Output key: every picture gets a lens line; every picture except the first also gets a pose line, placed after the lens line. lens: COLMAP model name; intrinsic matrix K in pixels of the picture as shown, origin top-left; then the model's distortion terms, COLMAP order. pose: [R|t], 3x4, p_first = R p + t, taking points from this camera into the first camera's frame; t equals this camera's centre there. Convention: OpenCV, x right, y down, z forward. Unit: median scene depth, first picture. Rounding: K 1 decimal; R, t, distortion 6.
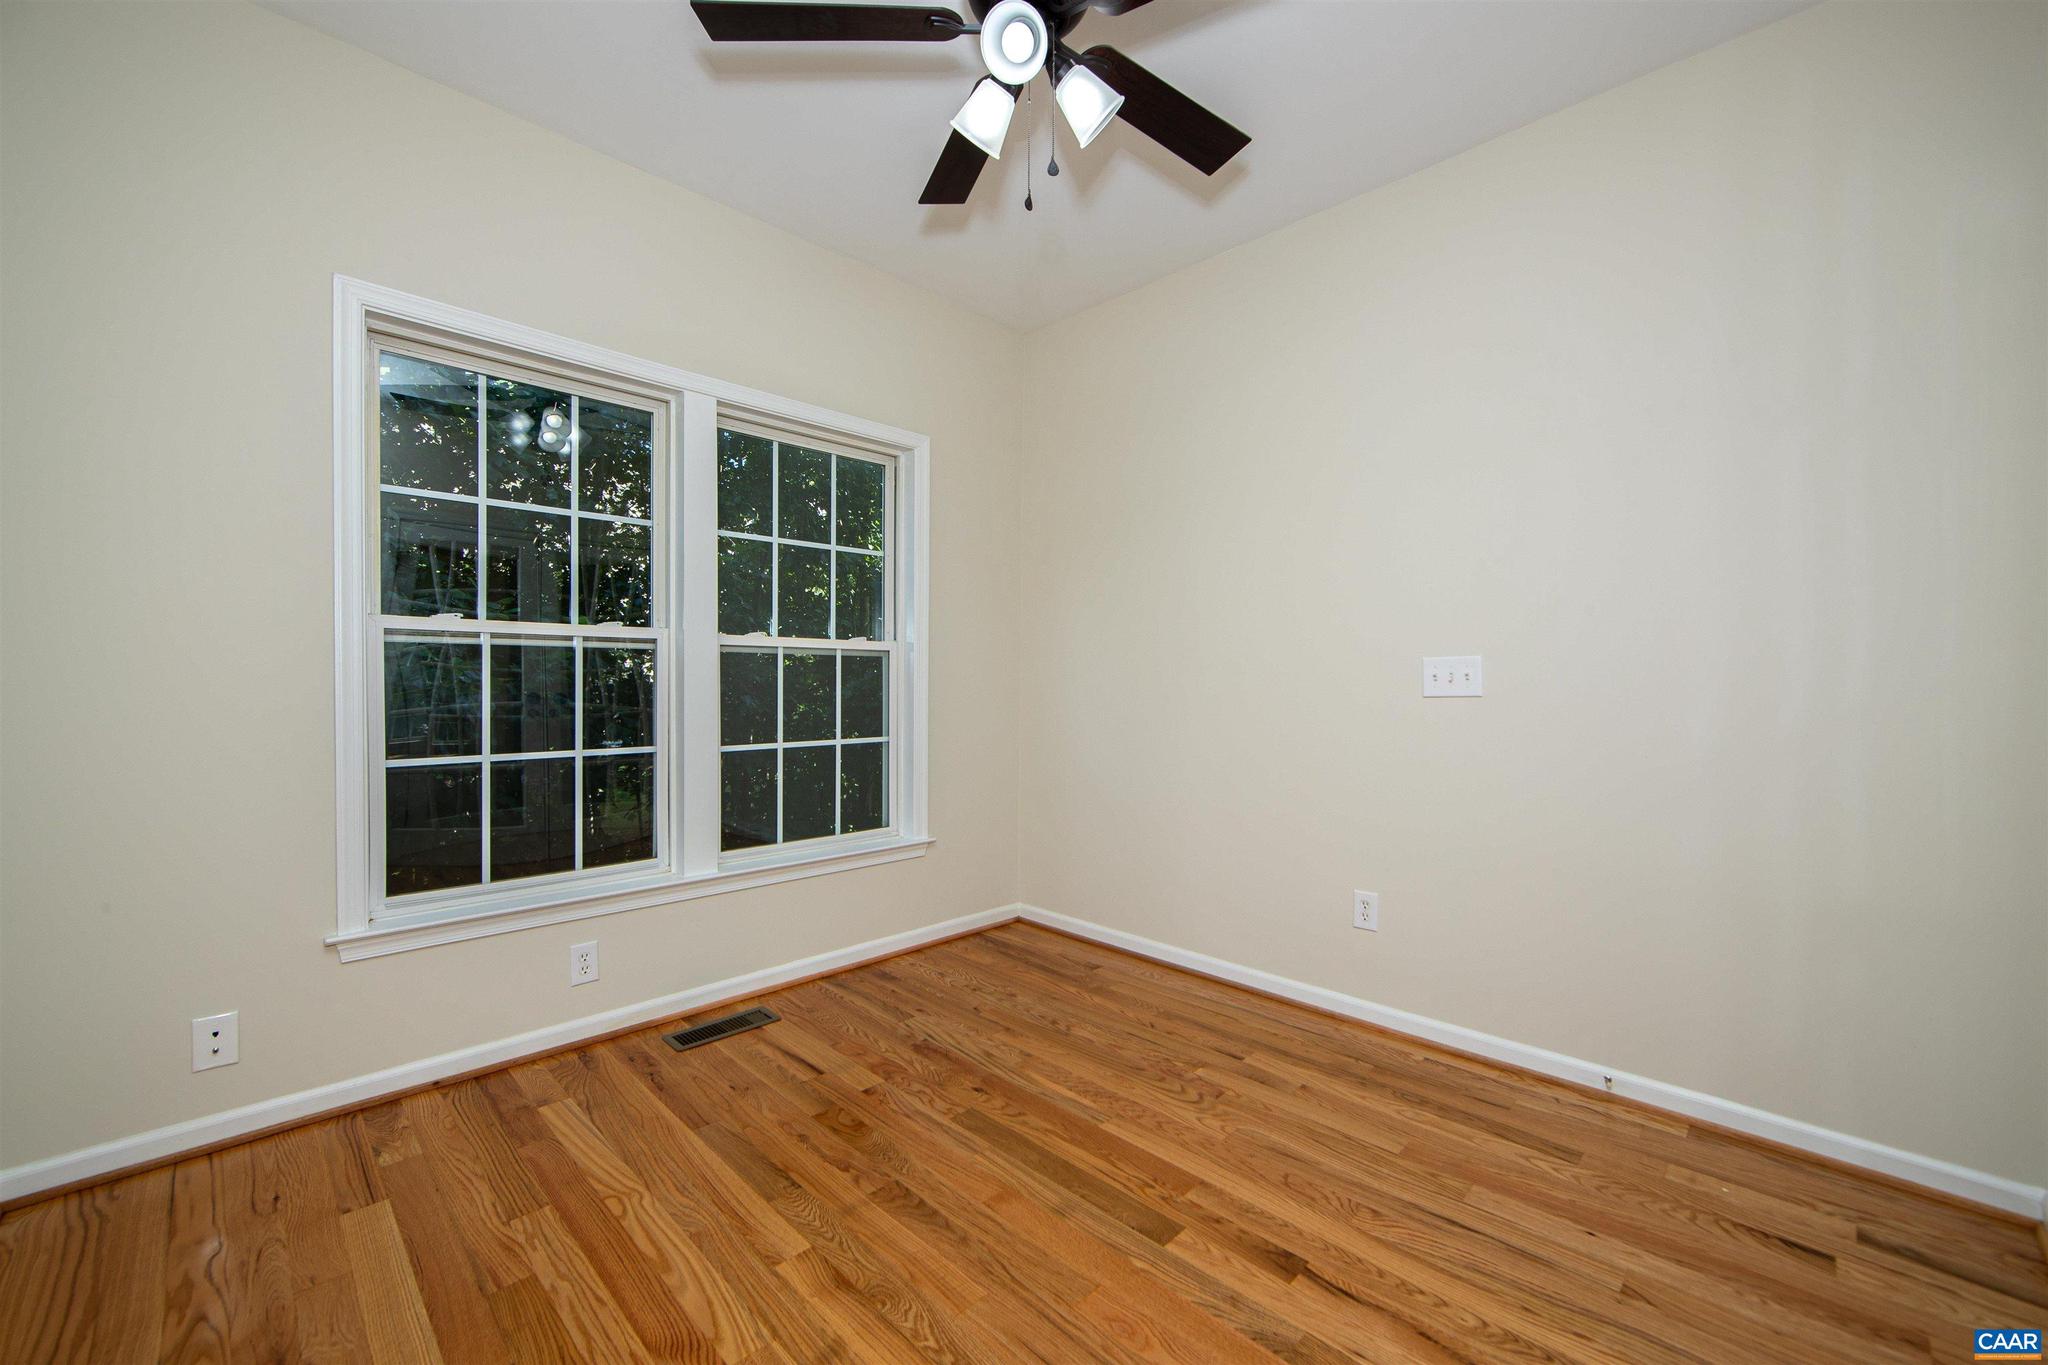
lens RADIAL K [[814.7, 0, 1022.3], [0, 814.7, 674.6], [0, 0, 1]] dist [-0.009284, 0.001467]
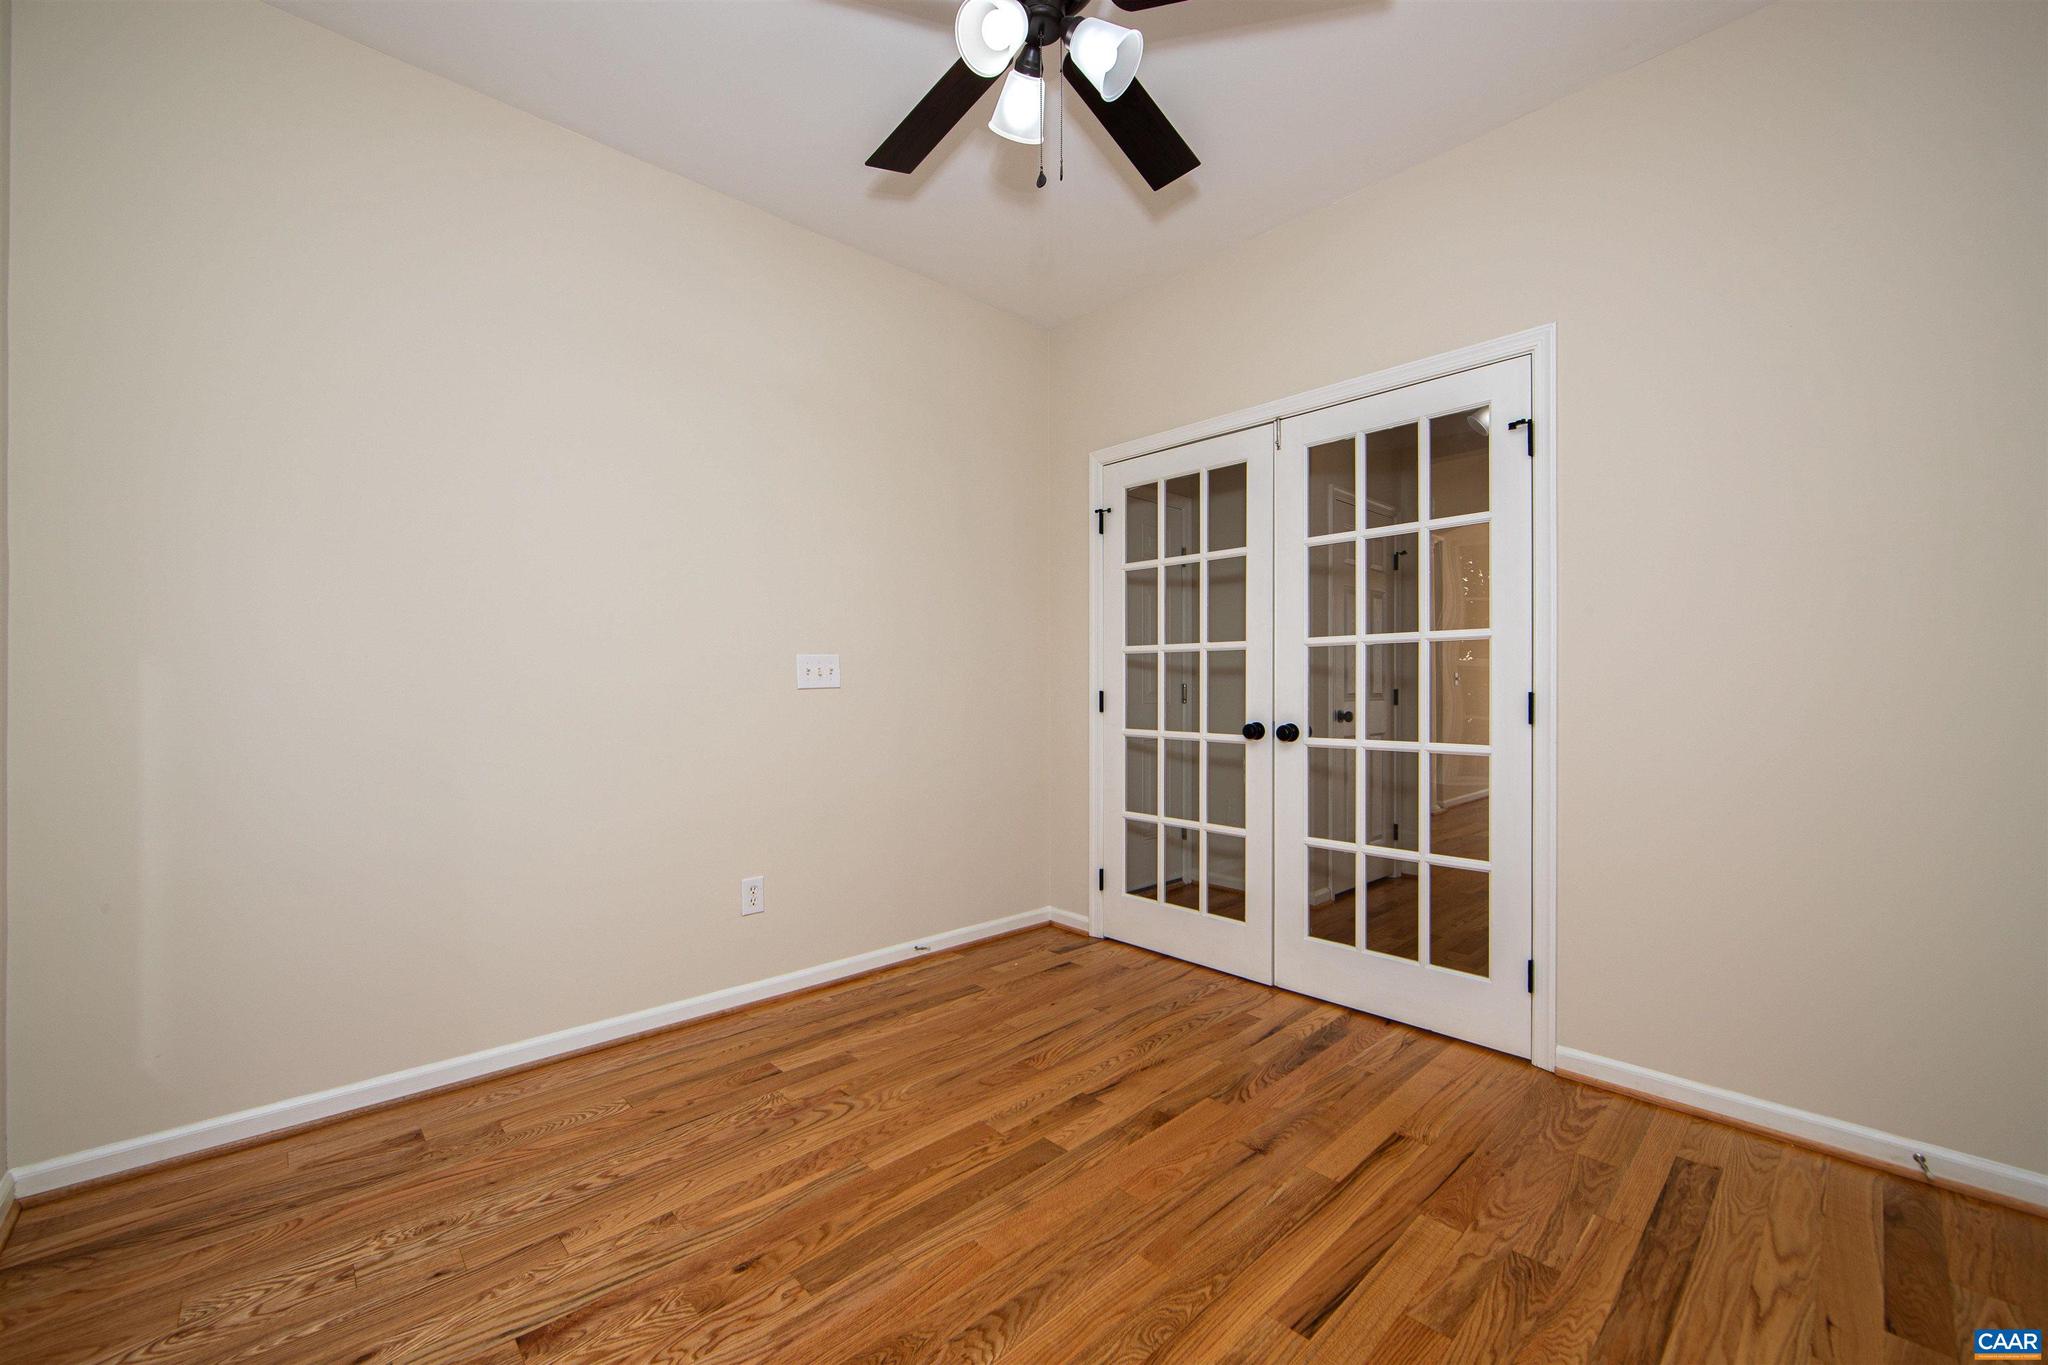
lens RADIAL K [[814.7, 0, 1030.1], [0, 814.7, 685.2], [0, 0, 1]] dist [-0.009284, 0.001467]
pose [[0.018940, 0.000745, 0.999820, -0.748428], [-0.009541, 0.999954, -0.000565, 0.023392], [-0.999775, -0.009529, 0.018946, 0.774148]]
